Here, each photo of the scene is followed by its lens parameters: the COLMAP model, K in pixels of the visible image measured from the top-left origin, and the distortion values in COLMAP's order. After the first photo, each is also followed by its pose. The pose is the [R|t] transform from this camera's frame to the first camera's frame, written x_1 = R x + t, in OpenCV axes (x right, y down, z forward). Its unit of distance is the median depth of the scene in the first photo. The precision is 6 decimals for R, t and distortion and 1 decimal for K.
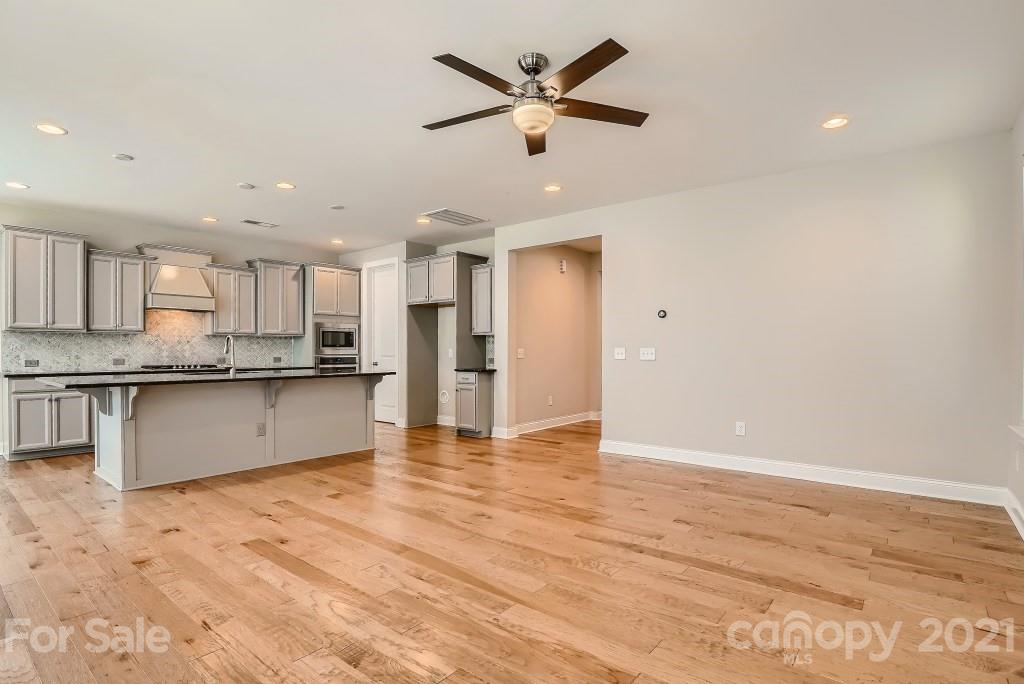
lens RADIAL K [[507.4, 0, 507.6], [0, 507.4, 356.2], [0, 0, 1]] dist [-0.040367, 0.007333]
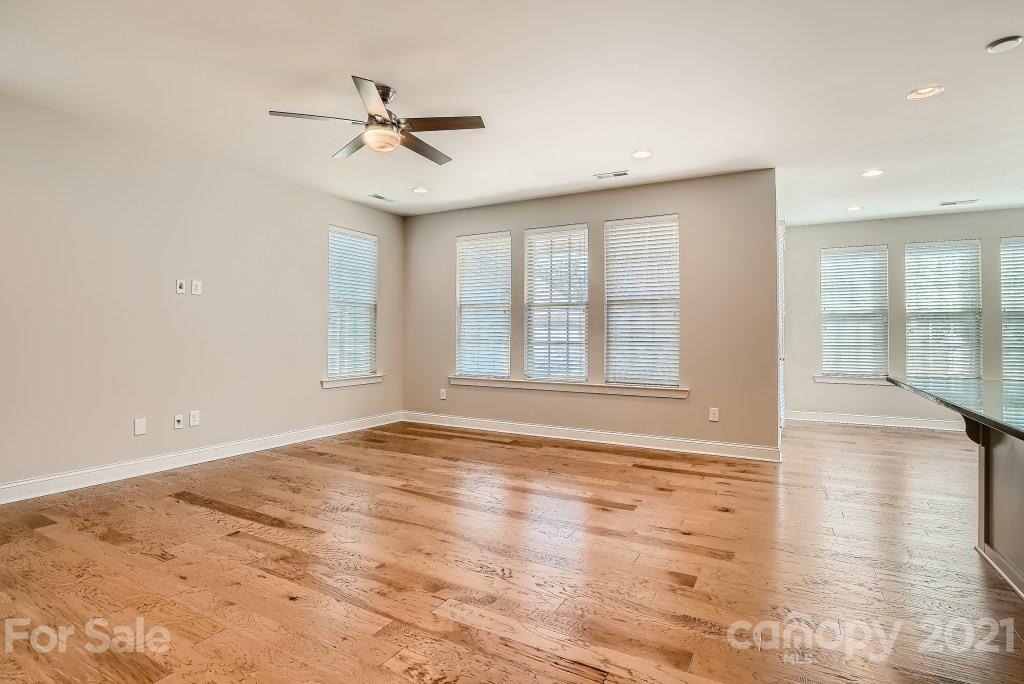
lens RADIAL K [[507.4, 0, 515.3], [0, 507.4, 325.9], [0, 0, 1]] dist [-0.040367, 0.007333]
pose [[-0.980869, -0.011811, -0.194312, -0.017416], [-0.010646, 0.999919, -0.007042, -0.016045], [0.194379, -0.004839, -0.980914, 1.209202]]
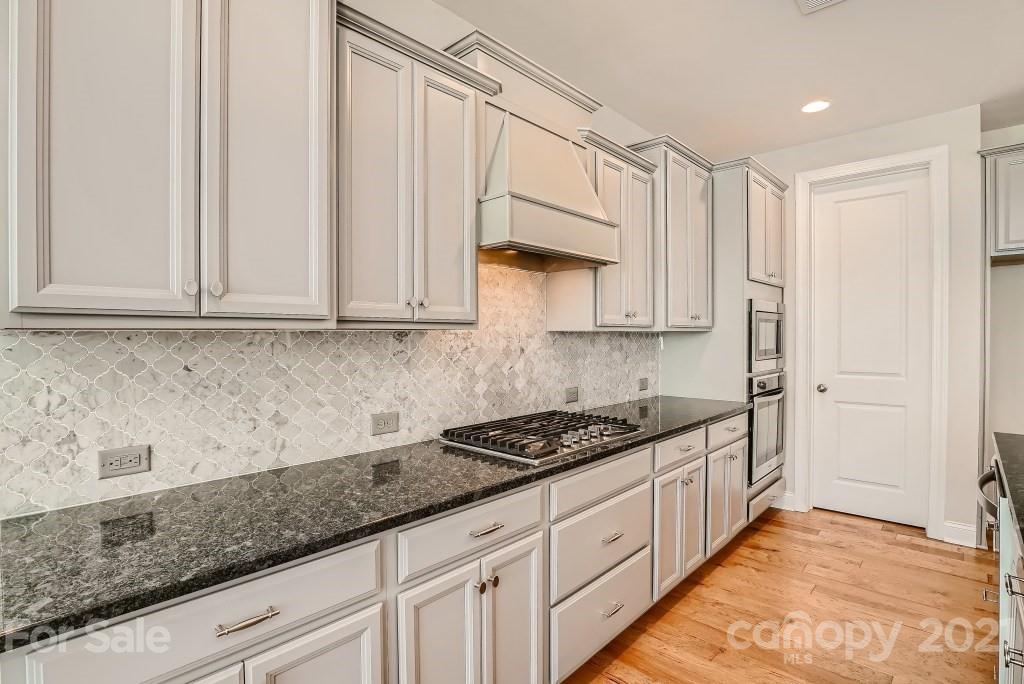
lens RADIAL K [[507.4, 0, 511.1], [0, 507.4, 343.9], [0, 0, 1]] dist [-0.040367, 0.007333]
pose [[0.997599, -0.000621, -0.069259, -0.835592], [0.001166, 0.999969, 0.007831, -0.049020], [0.069252, -0.007893, 0.997568, 0.844783]]
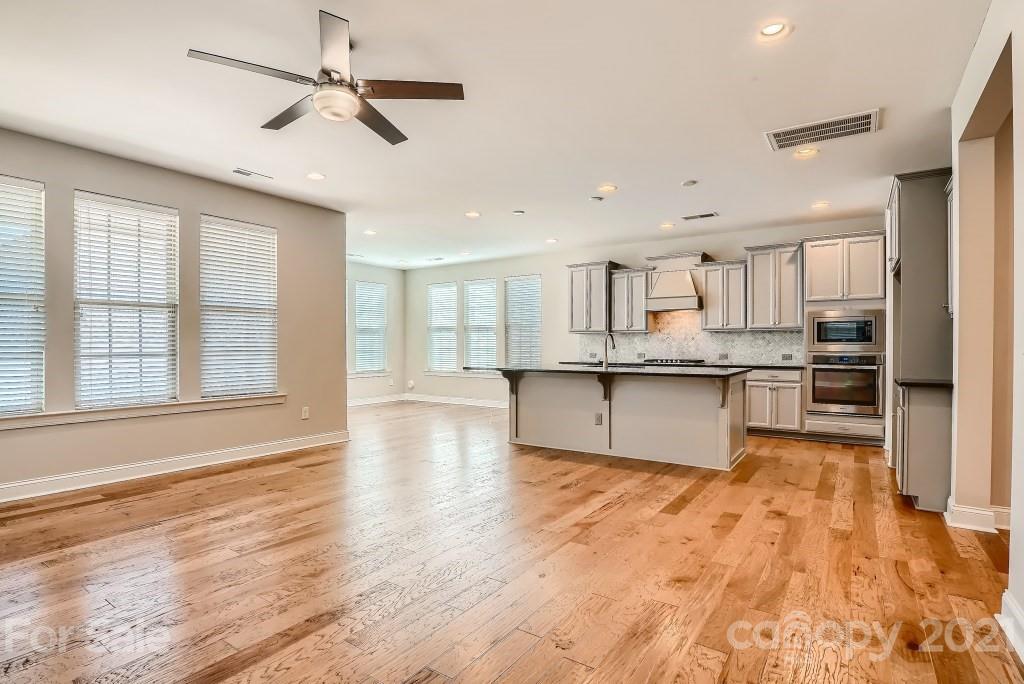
lens RADIAL K [[507.4, 0, 506.9], [0, 507.4, 348.3], [0, 0, 1]] dist [-0.040367, 0.007333]
pose [[0.084017, 0.002970, -0.996460, 0.563496], [-0.011117, 0.999936, 0.002043, -0.006652], [0.996402, 0.010906, 0.084045, 0.680095]]
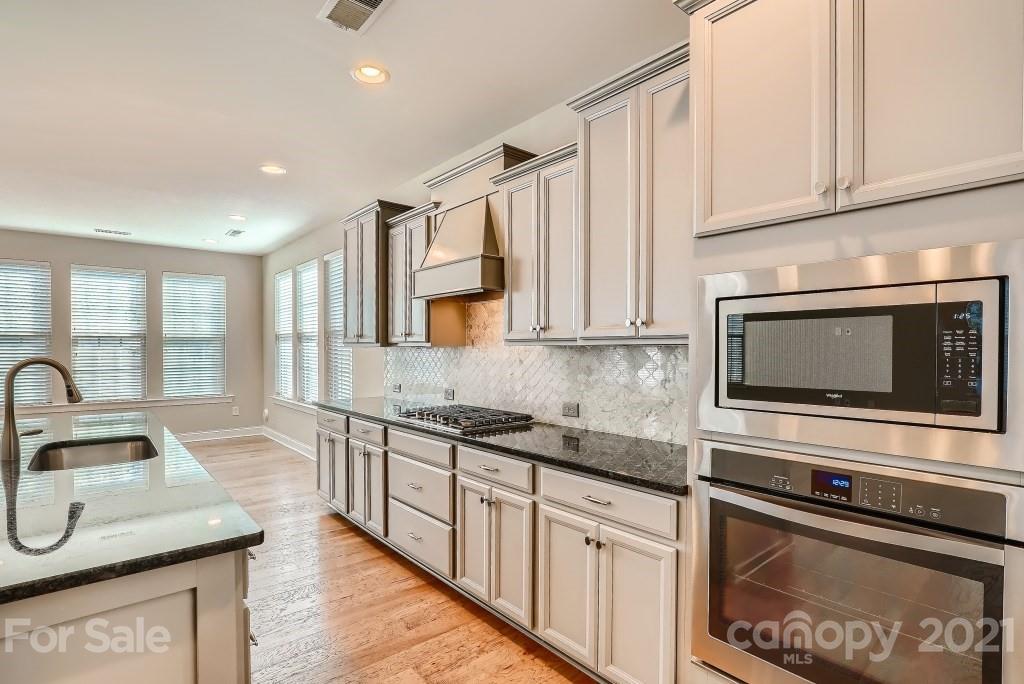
lens RADIAL K [[507.4, 0, 502.9], [0, 507.4, 350.8], [0, 0, 1]] dist [-0.040367, 0.007333]
pose [[-0.186758, -0.001359, -0.982405, -0.240240], [-0.017410, 0.999847, 0.001926, -0.053415], [0.982252, 0.017463, -0.186753, 1.439917]]
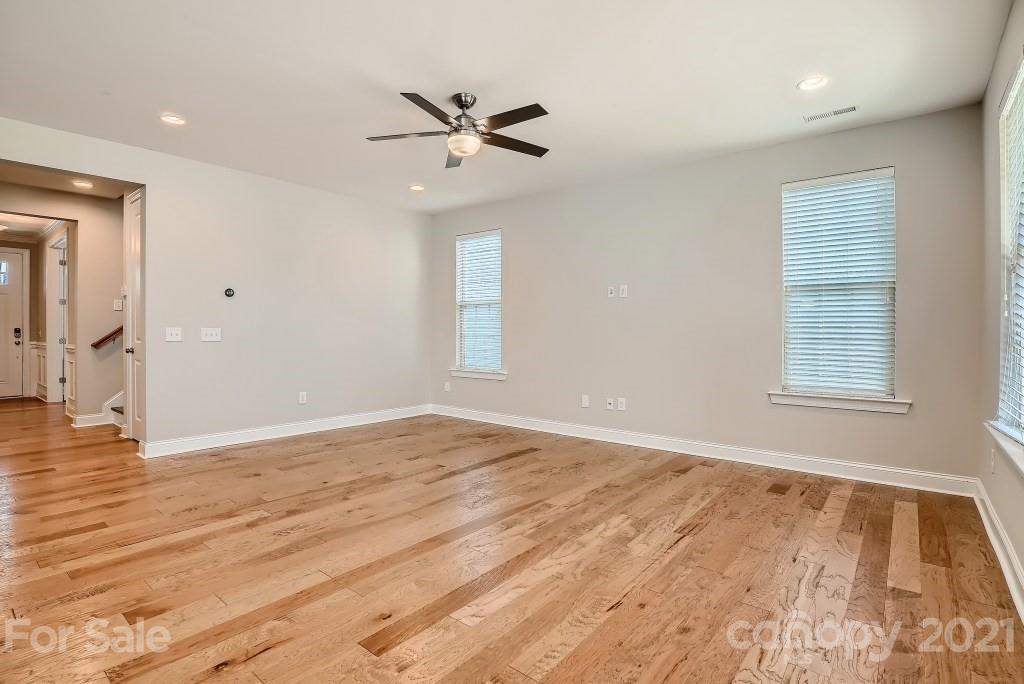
lens RADIAL K [[507.4, 0, 502.1], [0, 507.4, 334.0], [0, 0, 1]] dist [-0.040367, 0.007333]
pose [[0.010966, -0.006373, 0.999920, -0.652701], [0.009126, 0.999939, 0.006273, -0.006199], [-0.999898, 0.009057, 0.011024, 0.487575]]
